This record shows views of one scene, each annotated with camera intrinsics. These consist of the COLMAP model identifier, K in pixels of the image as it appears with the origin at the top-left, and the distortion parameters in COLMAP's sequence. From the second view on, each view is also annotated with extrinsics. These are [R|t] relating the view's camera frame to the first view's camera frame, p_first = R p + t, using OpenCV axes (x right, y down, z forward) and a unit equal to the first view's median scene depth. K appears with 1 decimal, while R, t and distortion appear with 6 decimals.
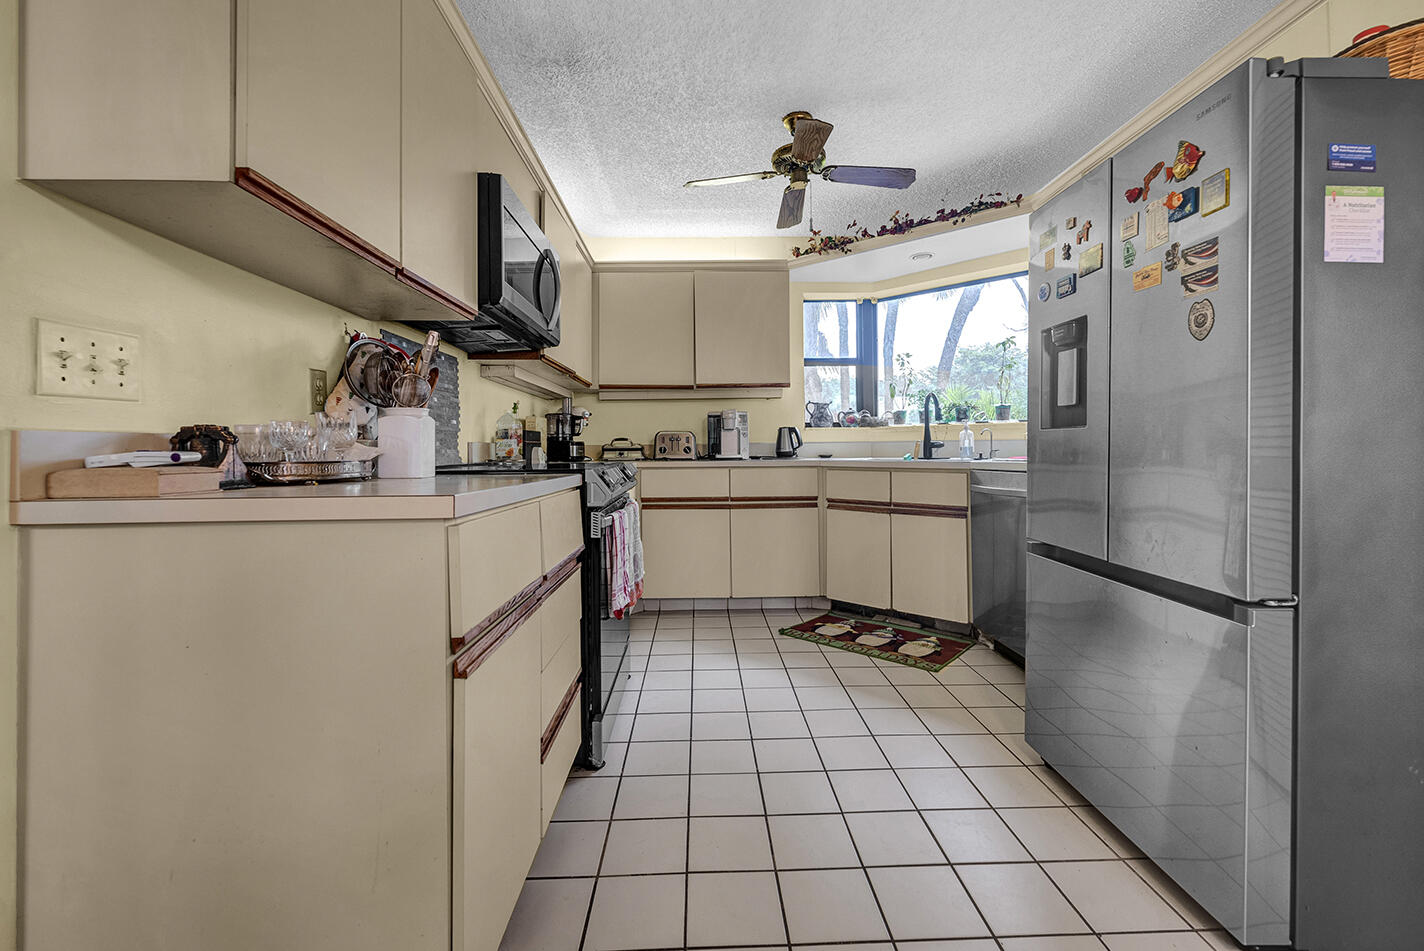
lens RADIAL K [[598.7, 0, 694.6], [0, 598.7, 446.3], [0, 0, 1]] dist [0.001179, -0.001335]
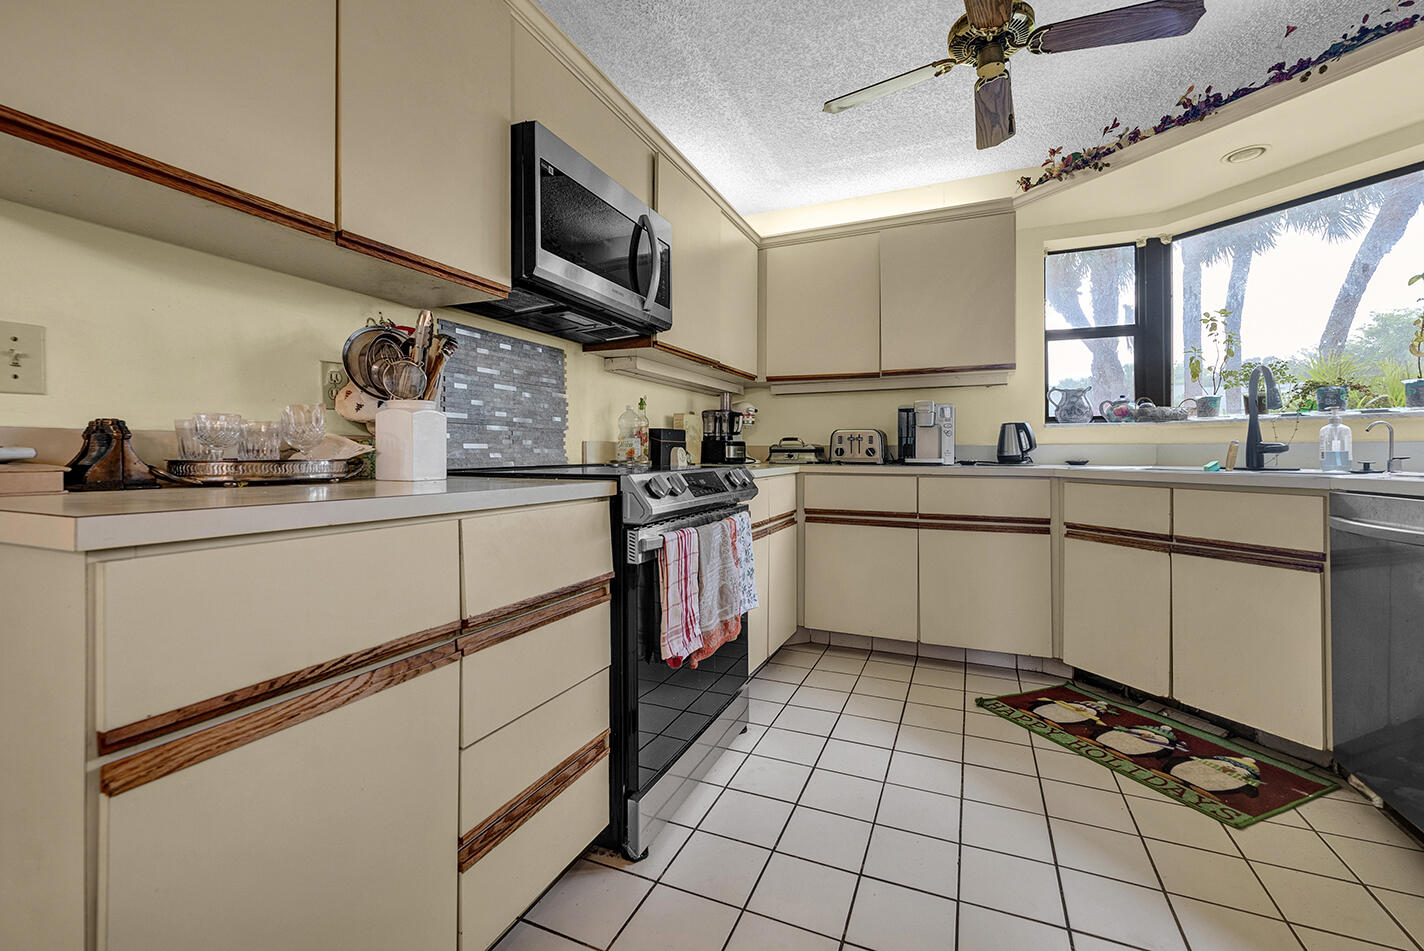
lens RADIAL K [[598.7, 0, 677.9], [0, 598.7, 450.3], [0, 0, 1]] dist [0.001179, -0.001335]
pose [[0.903857, 0.009138, -0.427737, 0.109260], [-0.007062, 0.999954, 0.006439, 0.000173], [0.427776, -0.002799, 0.903880, 0.163386]]
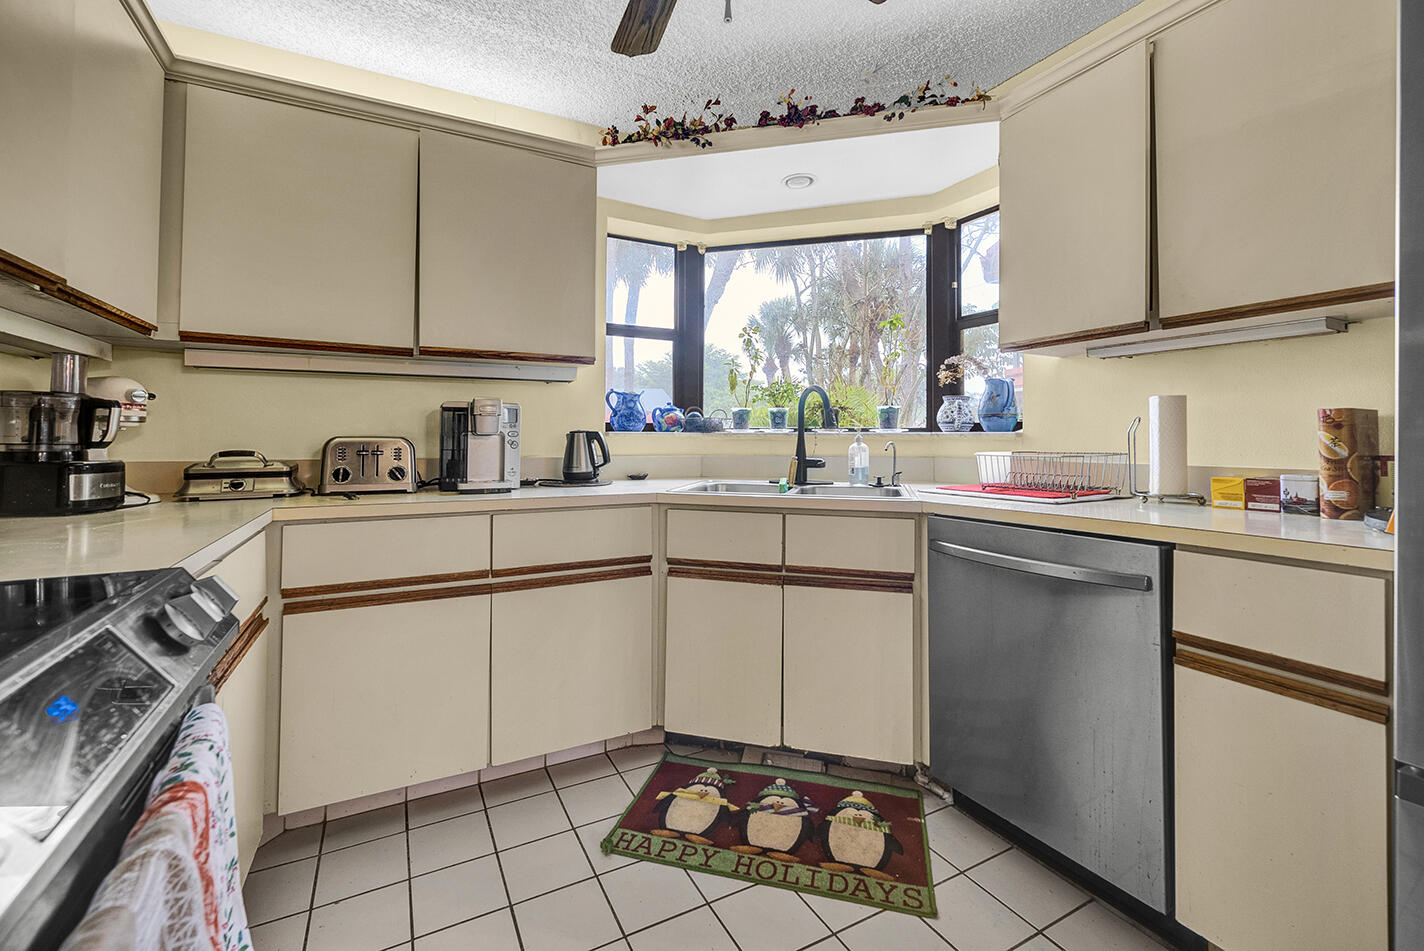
lens RADIAL K [[635.8, 0, 721.1], [0, 635.8, 424.5], [0, 0, 1]] dist [0.002349, -0.001684]
pose [[0.885546, 0.020611, 0.464095, -0.021890], [-0.010392, 0.999644, -0.024566, -0.028122], [-0.464436, 0.016931, 0.885445, 0.426748]]
